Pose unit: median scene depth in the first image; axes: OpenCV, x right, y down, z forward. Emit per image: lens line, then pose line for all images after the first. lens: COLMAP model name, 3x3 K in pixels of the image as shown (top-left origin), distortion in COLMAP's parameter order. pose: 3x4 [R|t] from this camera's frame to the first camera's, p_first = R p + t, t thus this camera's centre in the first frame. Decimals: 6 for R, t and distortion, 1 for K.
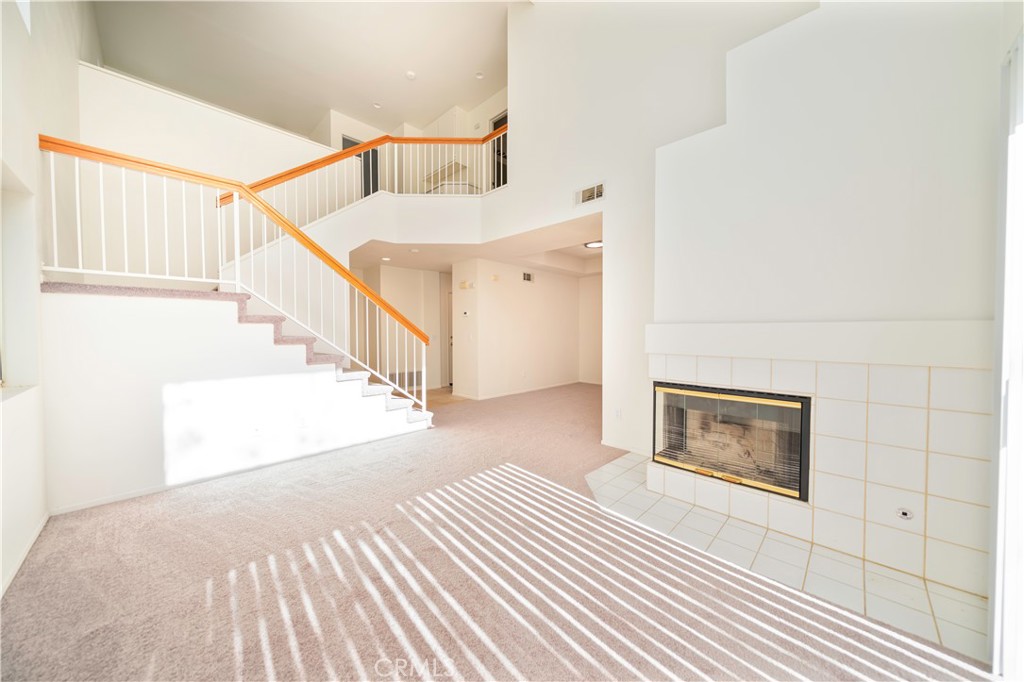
lens RADIAL K [[347.0, 0, 512.4], [0, 347.0, 337.9], [0, 0, 1]] dist [-0.000224, -0.000023]
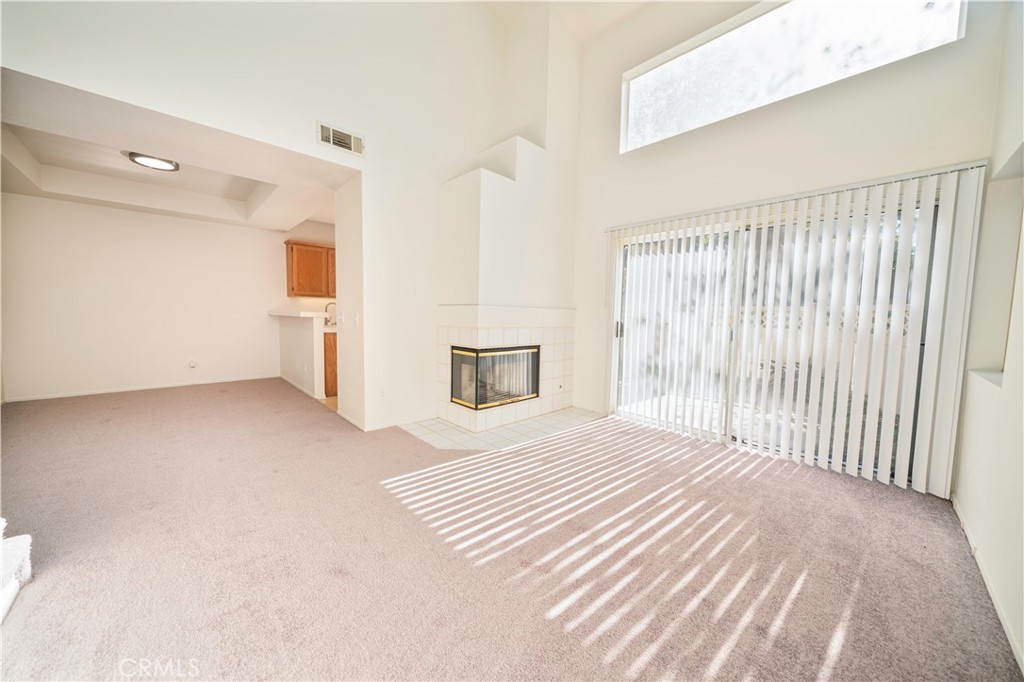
lens RADIAL K [[347.0, 0, 512.4], [0, 347.0, 337.9], [0, 0, 1]] dist [-0.000224, -0.000023]
pose [[0.043320, -0.070755, 0.996553, -1.126797], [-0.002481, 0.997478, 0.070928, -0.014056], [-0.999058, -0.005545, 0.043035, 1.040105]]
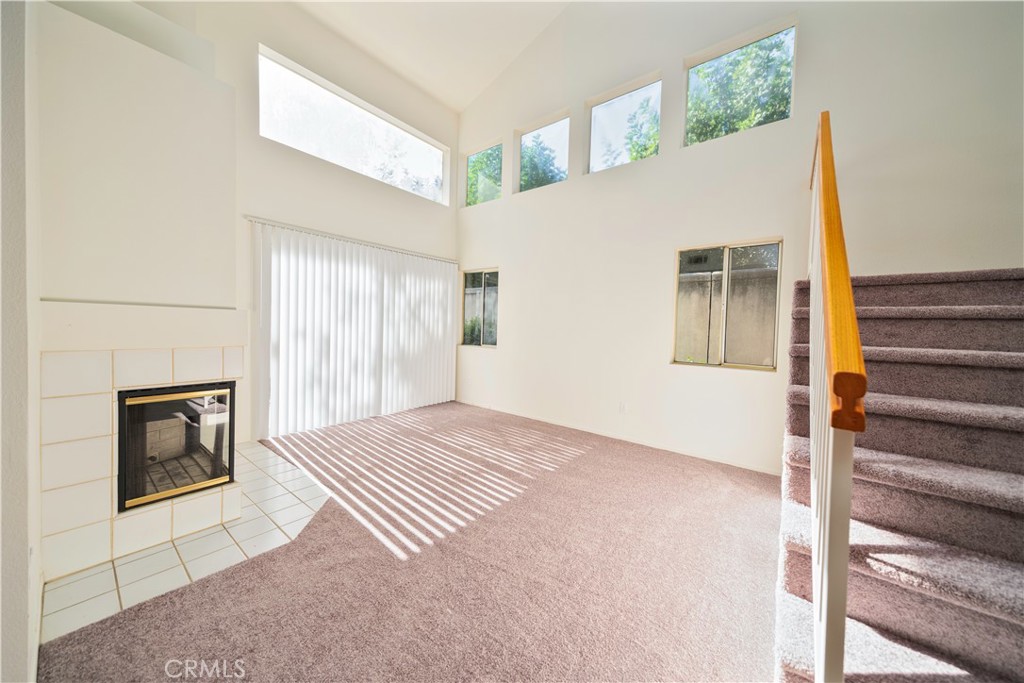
lens RADIAL K [[347.0, 0, 512.4], [0, 347.0, 338.4], [0, 0, 1]] dist [-0.000224, -0.000023]
pose [[-0.993665, -0.040029, -0.105012, -0.174228], [-0.044685, 0.998102, 0.042370, -0.046585], [0.103117, 0.046794, -0.993568, 2.371552]]
